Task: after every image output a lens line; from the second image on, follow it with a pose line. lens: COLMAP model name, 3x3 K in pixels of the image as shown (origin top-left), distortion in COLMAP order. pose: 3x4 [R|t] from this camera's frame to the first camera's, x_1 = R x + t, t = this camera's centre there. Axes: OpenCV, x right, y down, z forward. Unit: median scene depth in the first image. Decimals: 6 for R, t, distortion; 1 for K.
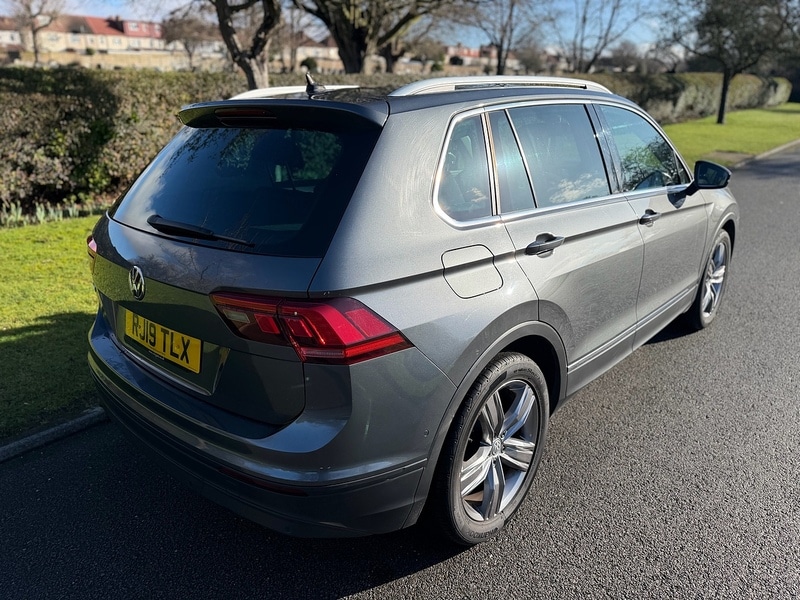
lens RADIAL K [[576.8, 0, 398.5], [0, 576.8, 305.2], [0, 0, 1]] dist [0.000701, -0.003585]
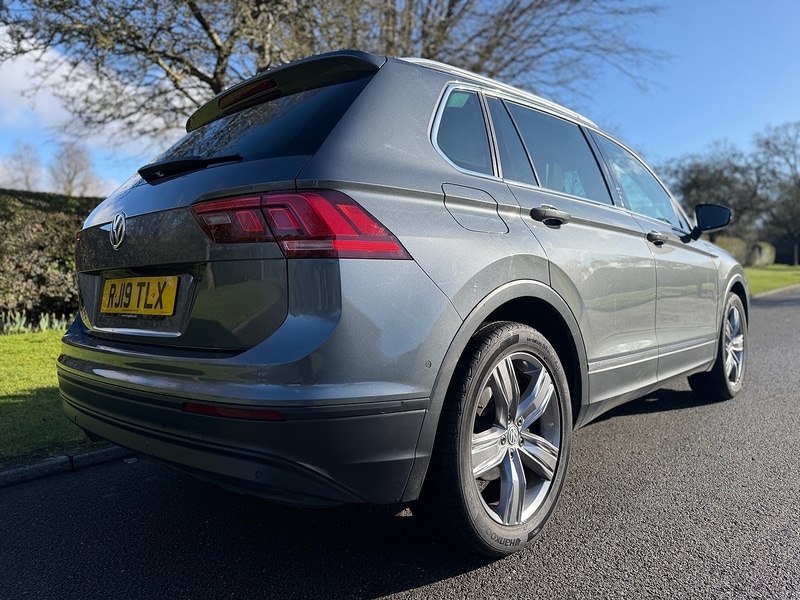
lens RADIAL K [[576.8, 0, 401.3], [0, 576.8, 301.6], [0, 0, 1]] dist [0.000701, -0.003585]
pose [[0.999957, -0.006649, -0.006514, 0.006212], [0.004452, 0.956208, -0.292655, 0.166003], [0.008174, 0.292614, 0.956196, 0.067115]]
